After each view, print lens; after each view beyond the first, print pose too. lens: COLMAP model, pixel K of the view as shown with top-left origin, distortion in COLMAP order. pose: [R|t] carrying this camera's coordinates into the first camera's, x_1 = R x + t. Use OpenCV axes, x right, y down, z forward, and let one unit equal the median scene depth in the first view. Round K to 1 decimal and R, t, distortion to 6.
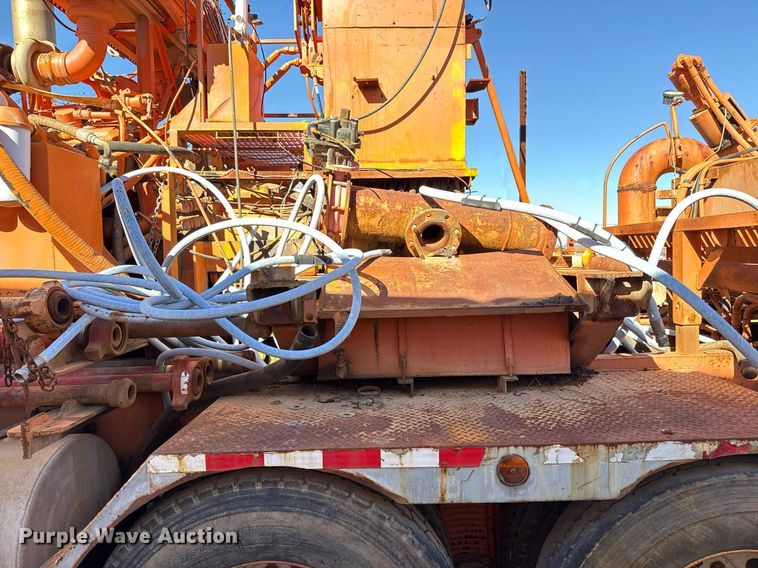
lens RADIAL K [[558.4, 0, 373.4], [0, 558.4, 284.3], [0, 0, 1]] dist [0.010673, -0.001323]
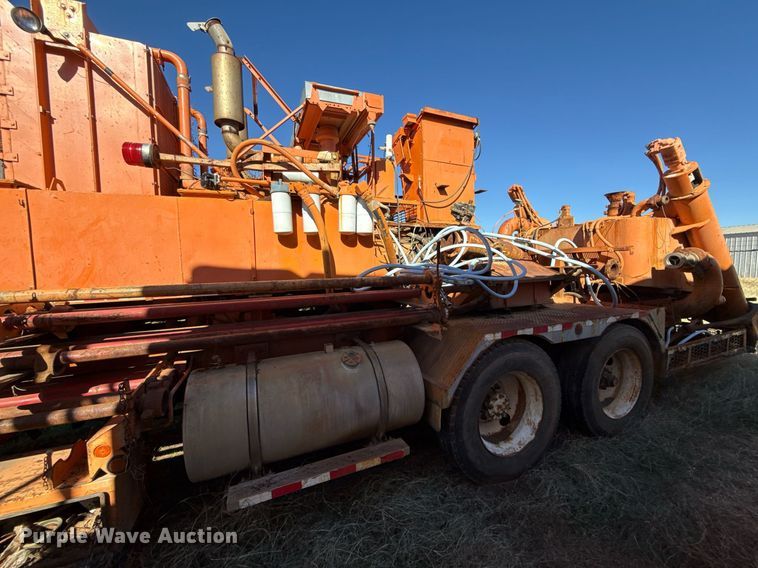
lens RADIAL K [[327.5, 0, 376.9], [0, 327.5, 283.1], [0, 0, 1]] dist [-0.002258, 0.001291]
pose [[0.914037, -0.020202, 0.405128, -0.645999], [0.026649, 0.999592, -0.010277, 0.031656], [-0.404755, 0.020190, 0.914202, -0.080631]]
